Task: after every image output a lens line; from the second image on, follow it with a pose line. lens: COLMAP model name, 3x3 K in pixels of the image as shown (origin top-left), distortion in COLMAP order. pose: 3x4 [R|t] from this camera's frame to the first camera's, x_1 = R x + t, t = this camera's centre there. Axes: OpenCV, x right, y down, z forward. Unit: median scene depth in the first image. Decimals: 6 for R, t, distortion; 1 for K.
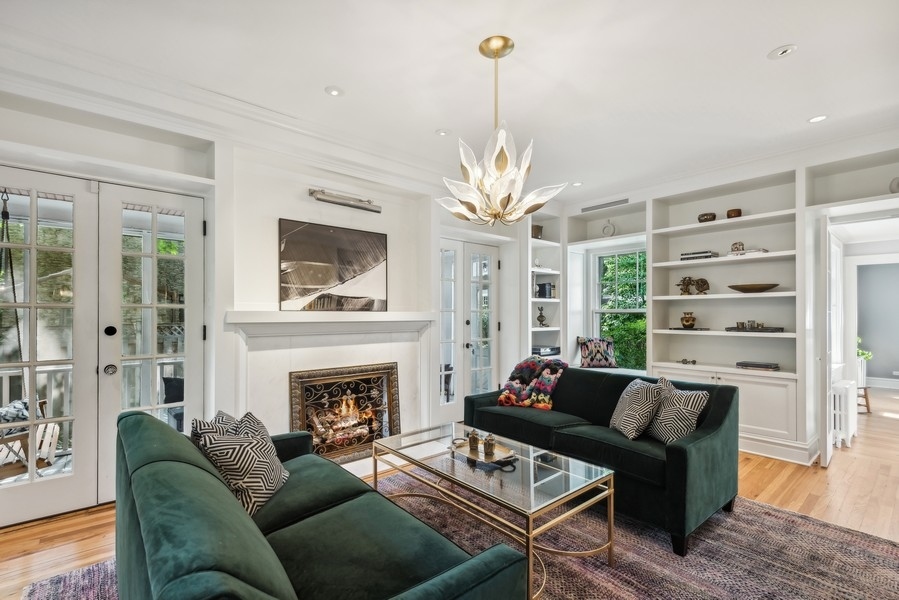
lens RADIAL K [[413.6, 0, 453.4], [0, 413.6, 314.5], [0, 0, 1]] dist [0.002023, -0.001392]
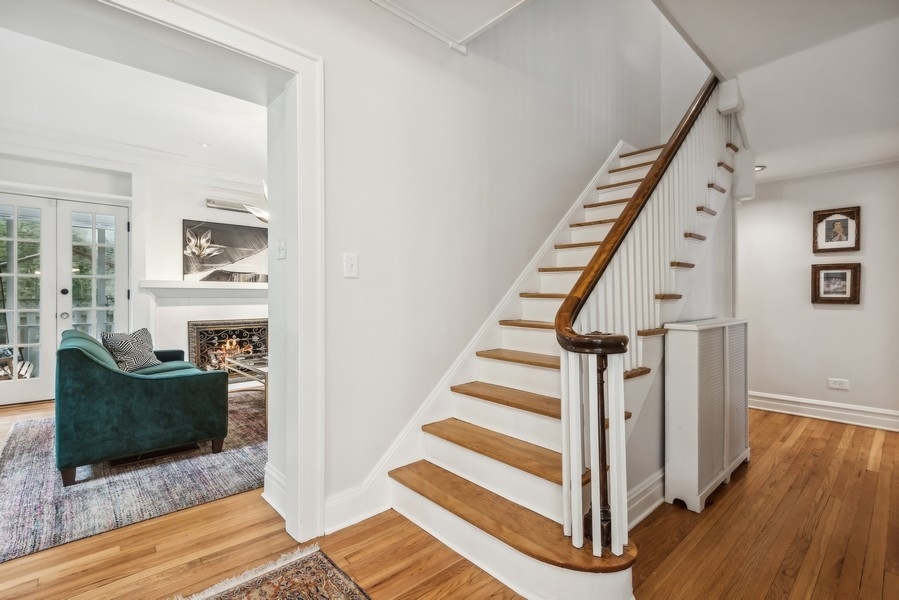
lens RADIAL K [[413.6, 0, 449.4], [0, 413.6, 295.7], [0, 0, 1]] dist [0.002023, -0.001392]
pose [[0.999620, 0.001088, 0.027559, 0.490996], [-0.001220, 0.999988, 0.004786, 0.035237], [-0.027554, -0.004818, 0.999609, -0.512867]]
